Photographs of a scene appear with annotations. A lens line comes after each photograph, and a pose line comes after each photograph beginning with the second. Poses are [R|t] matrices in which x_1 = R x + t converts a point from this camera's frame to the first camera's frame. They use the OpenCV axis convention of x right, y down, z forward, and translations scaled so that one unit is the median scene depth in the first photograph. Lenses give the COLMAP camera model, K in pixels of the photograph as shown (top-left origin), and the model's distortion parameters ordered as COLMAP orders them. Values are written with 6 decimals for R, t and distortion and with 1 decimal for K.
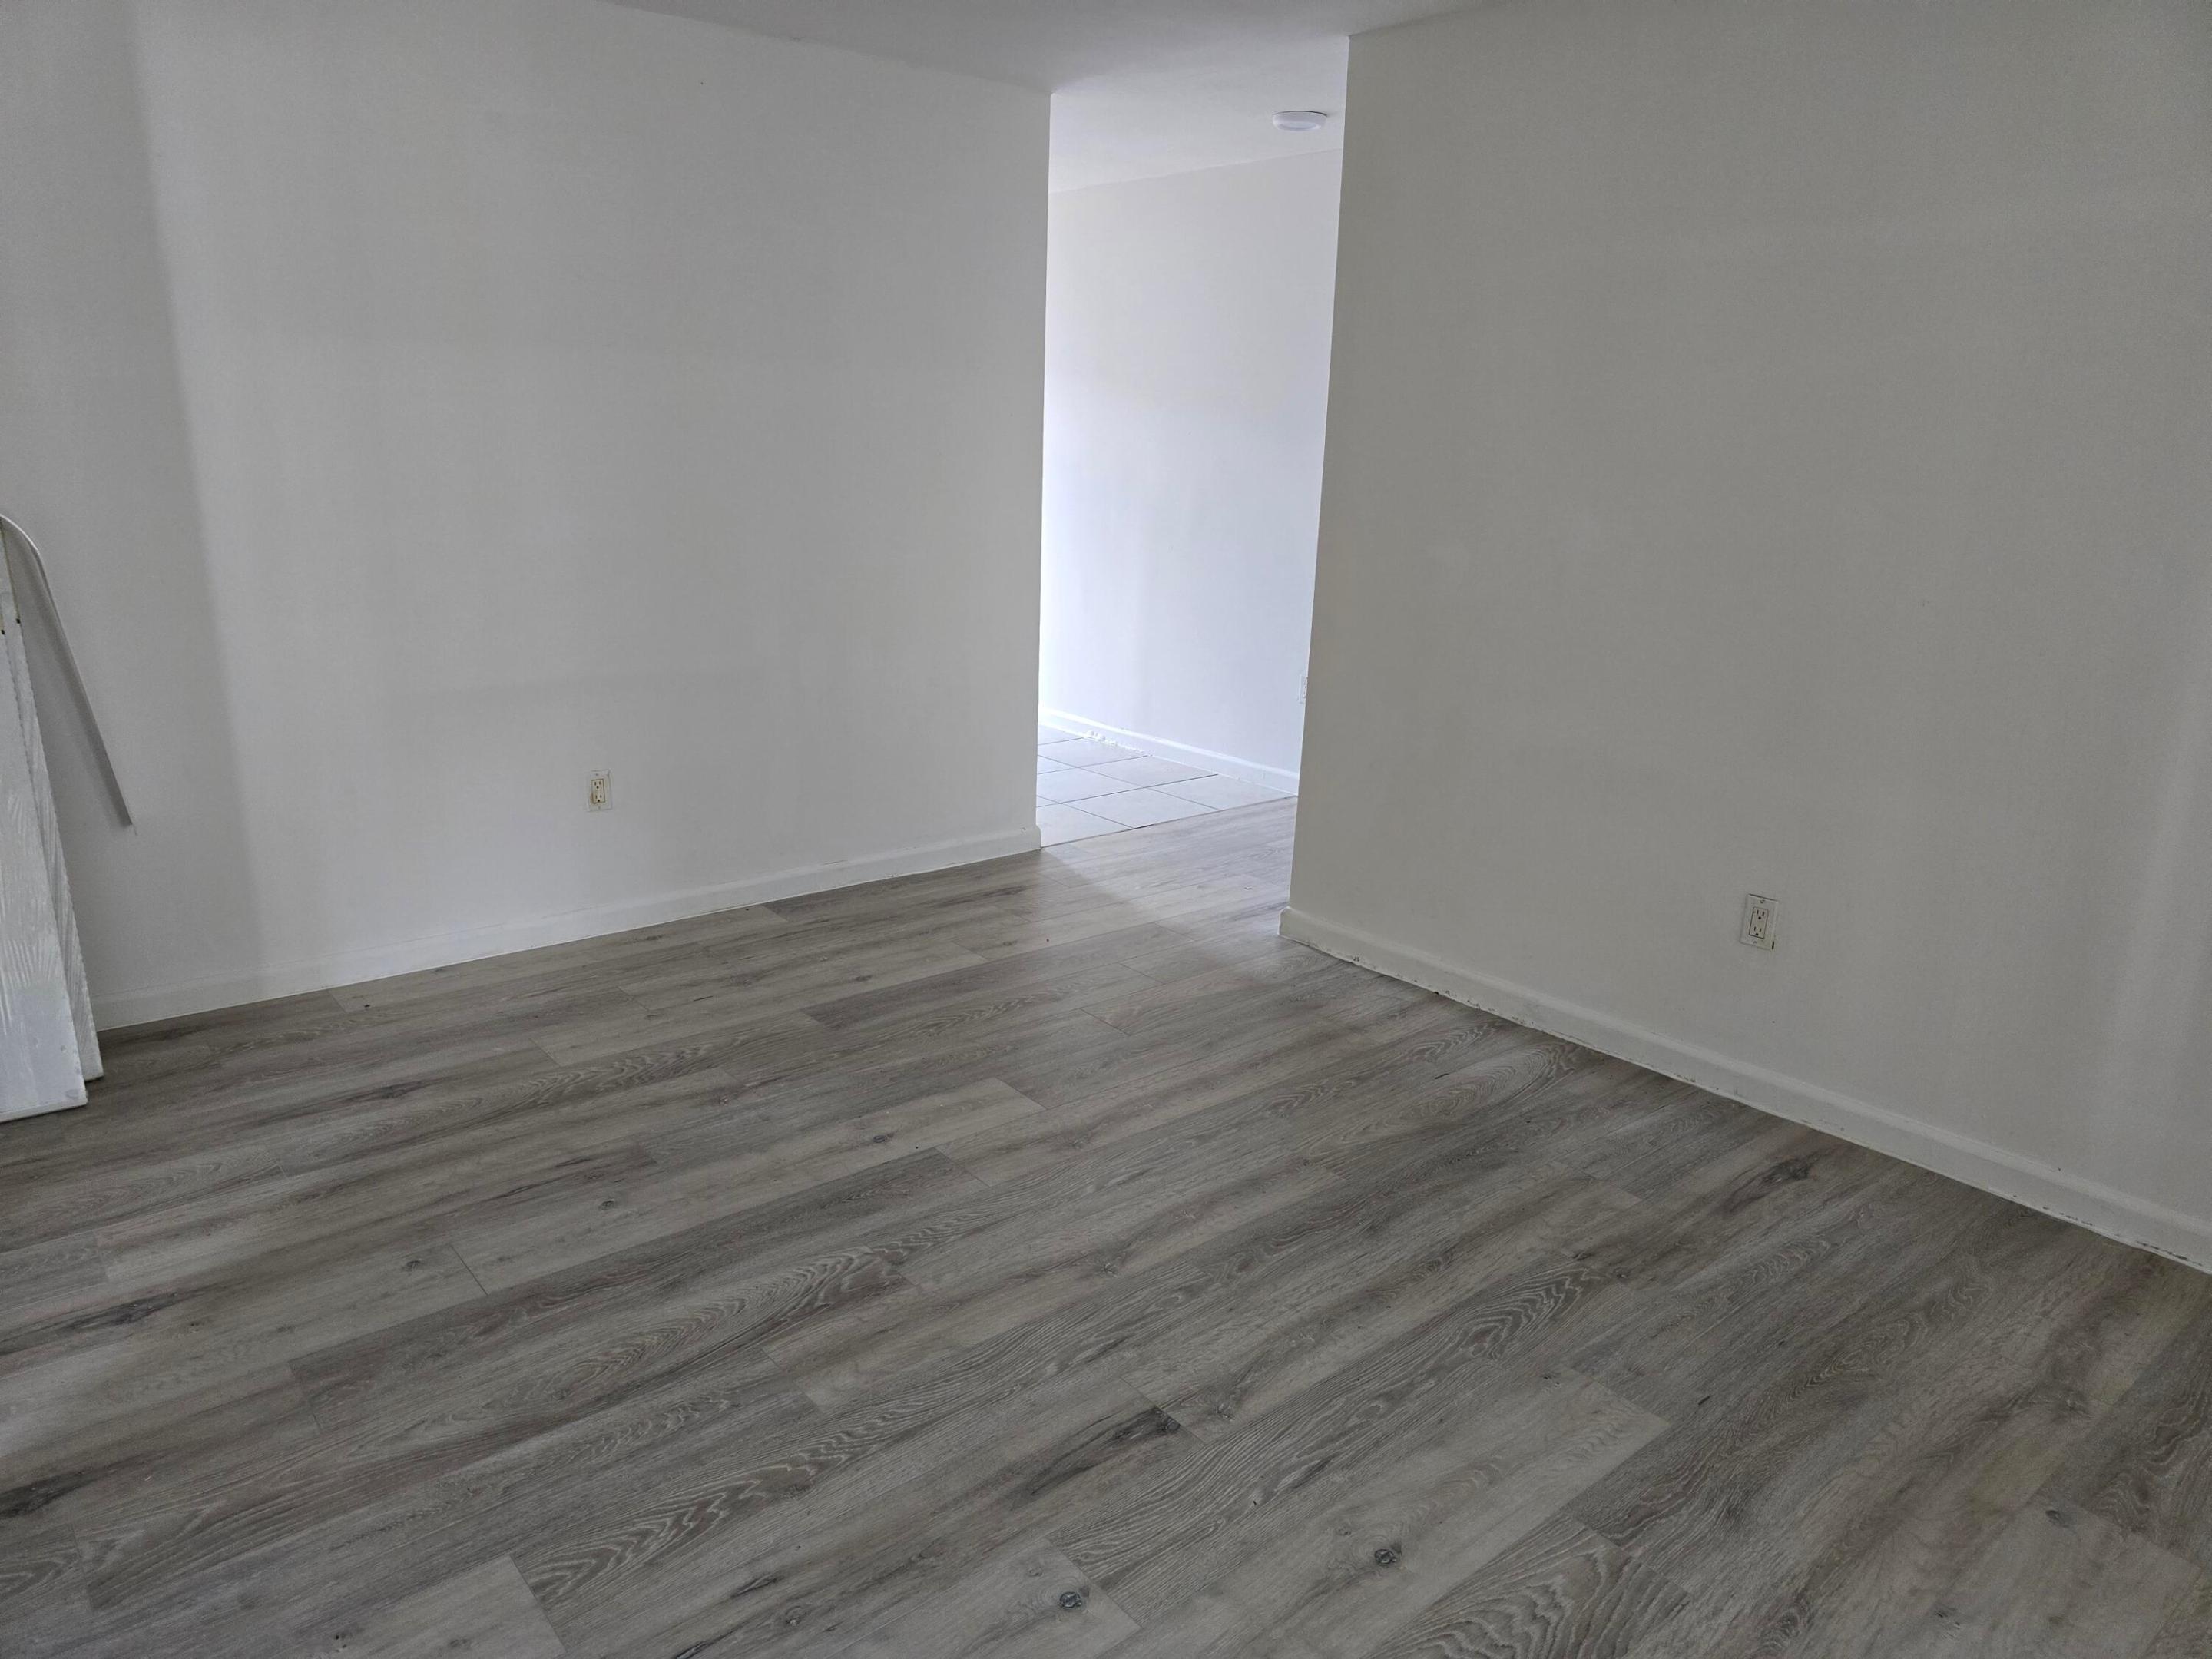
lens RADIAL K [[1492.8, 0, 1106.0], [0, 1492.8, 829.5], [0, 0, 1]] dist [0.083714, -0.085041]
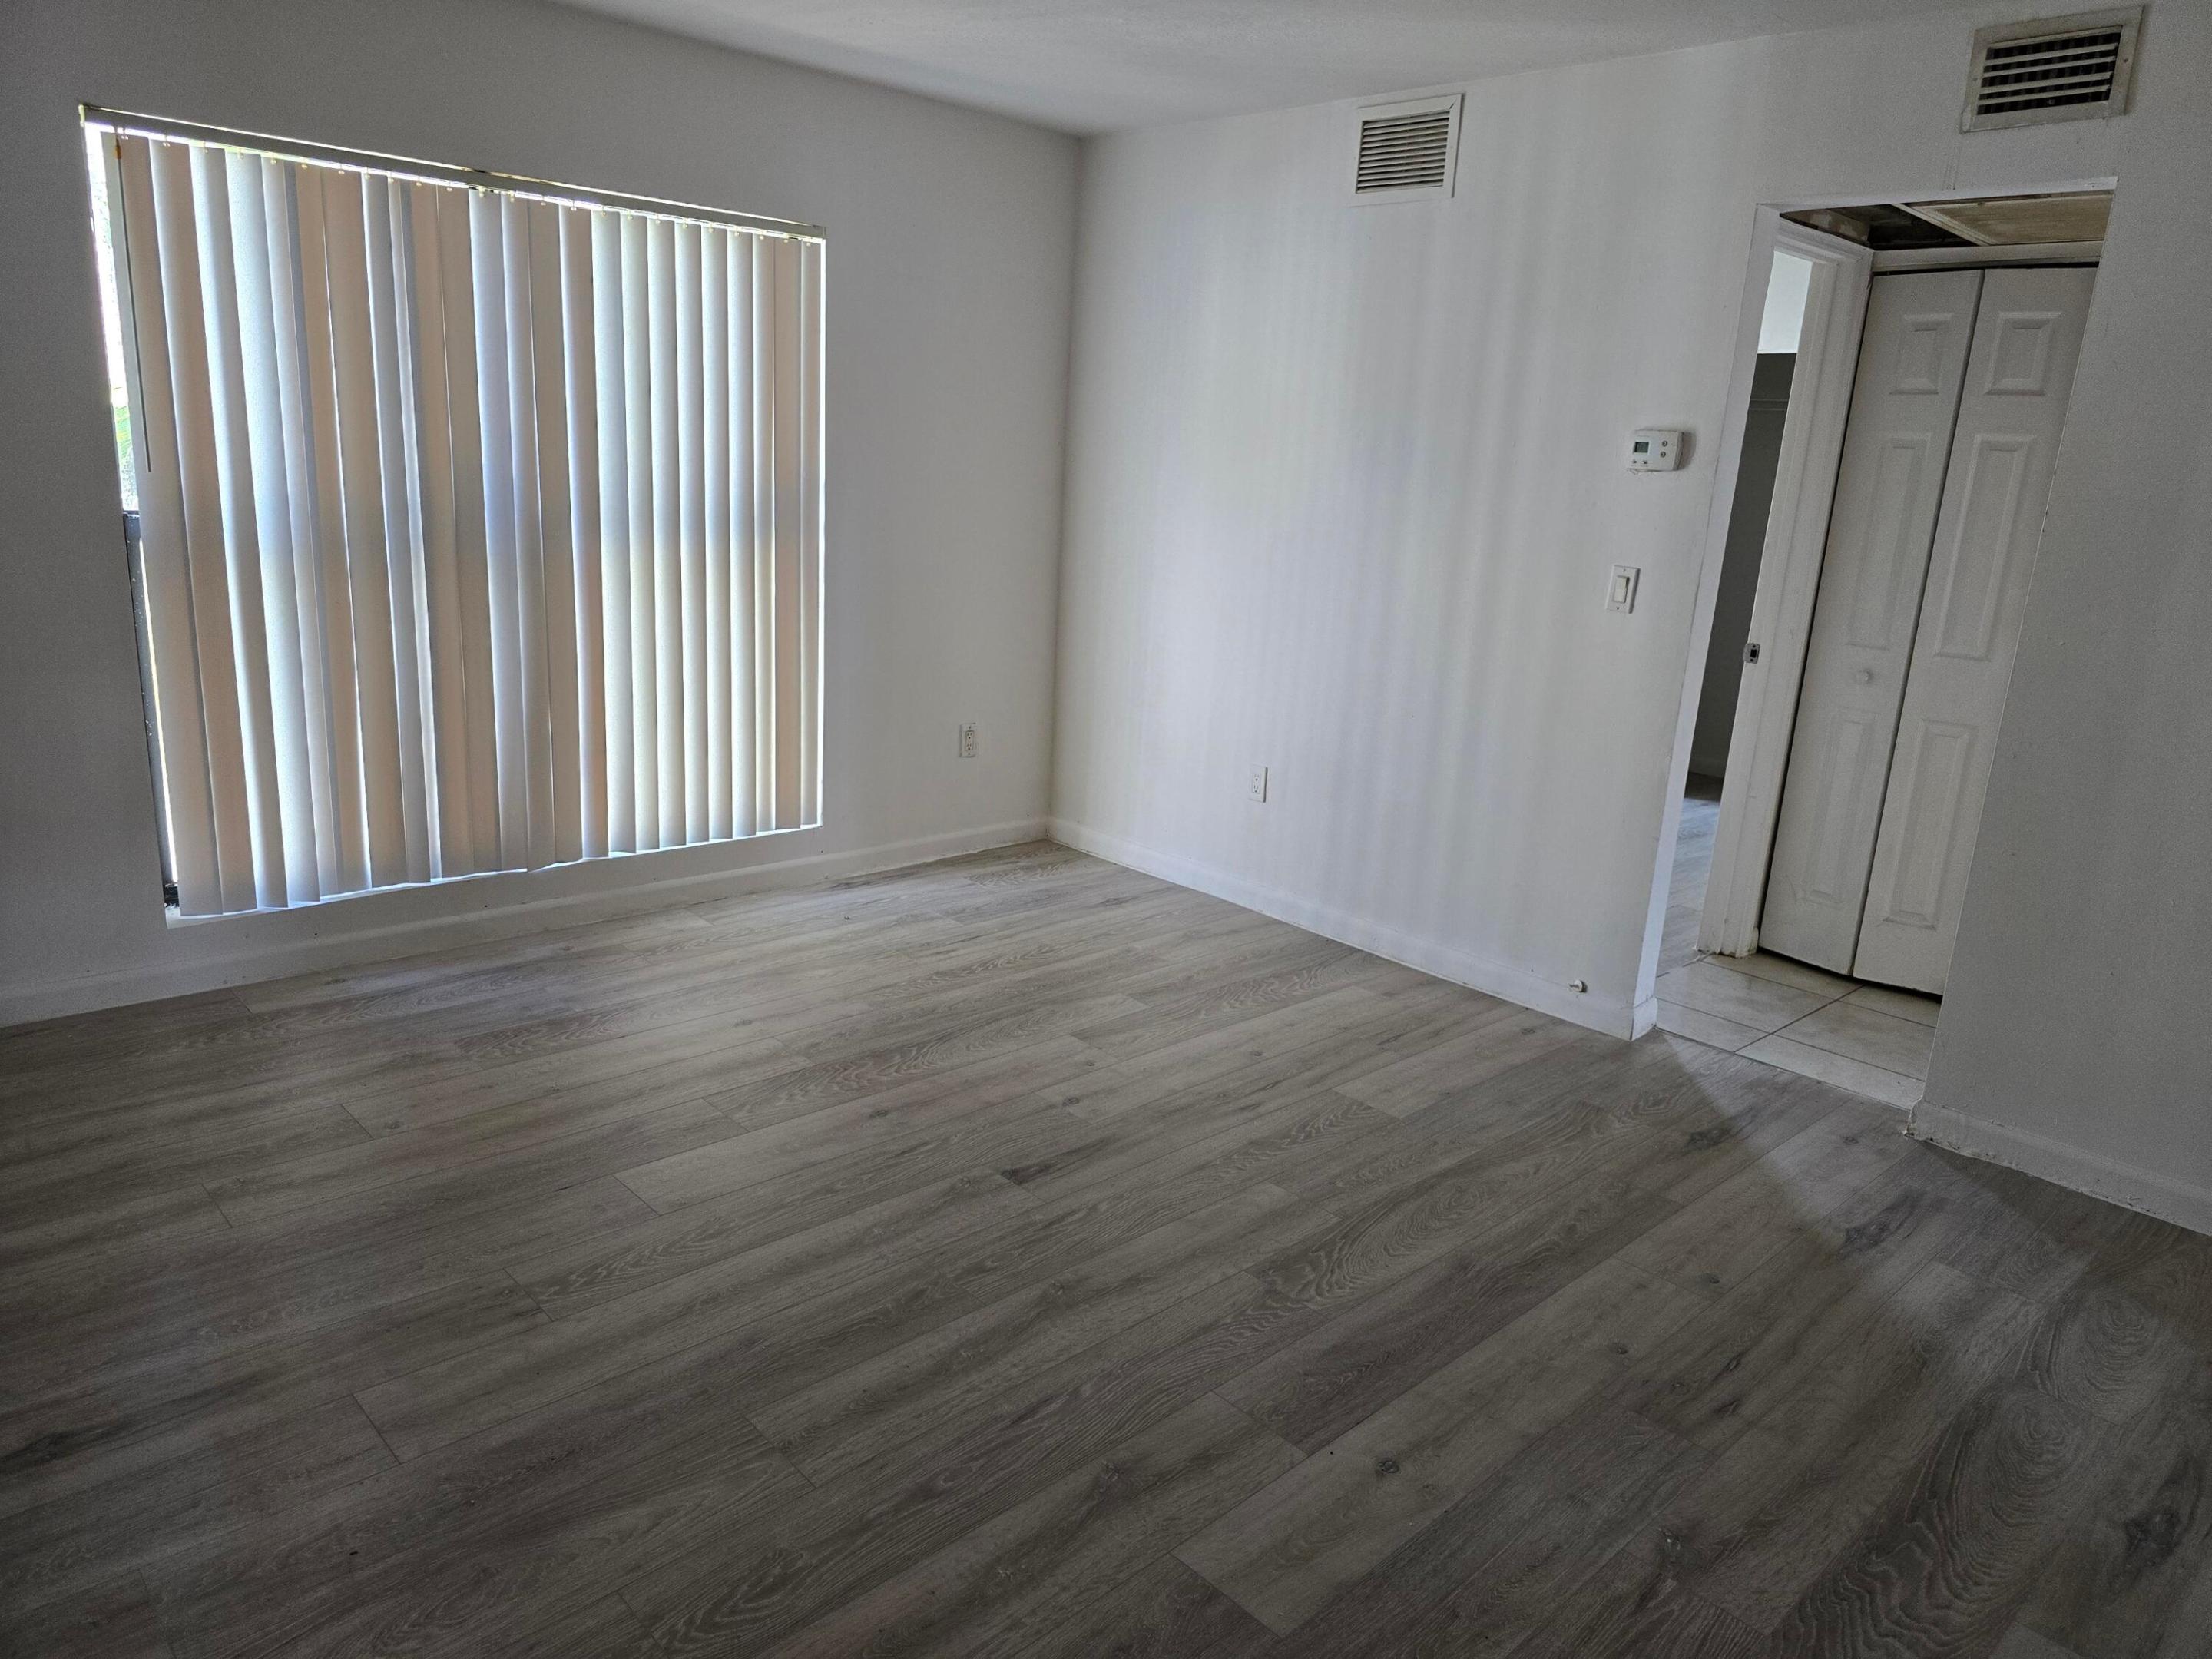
lens RADIAL K [[1492.8, 0, 1106.0], [0, 1492.8, 829.5], [0, 0, 1]] dist [0.083714, -0.085041]
pose [[-0.994358, -0.073068, -0.076899, 0.073399], [-0.101759, 0.861784, 0.496964, -0.486676], [0.029958, 0.501985, -0.864357, 1.808589]]
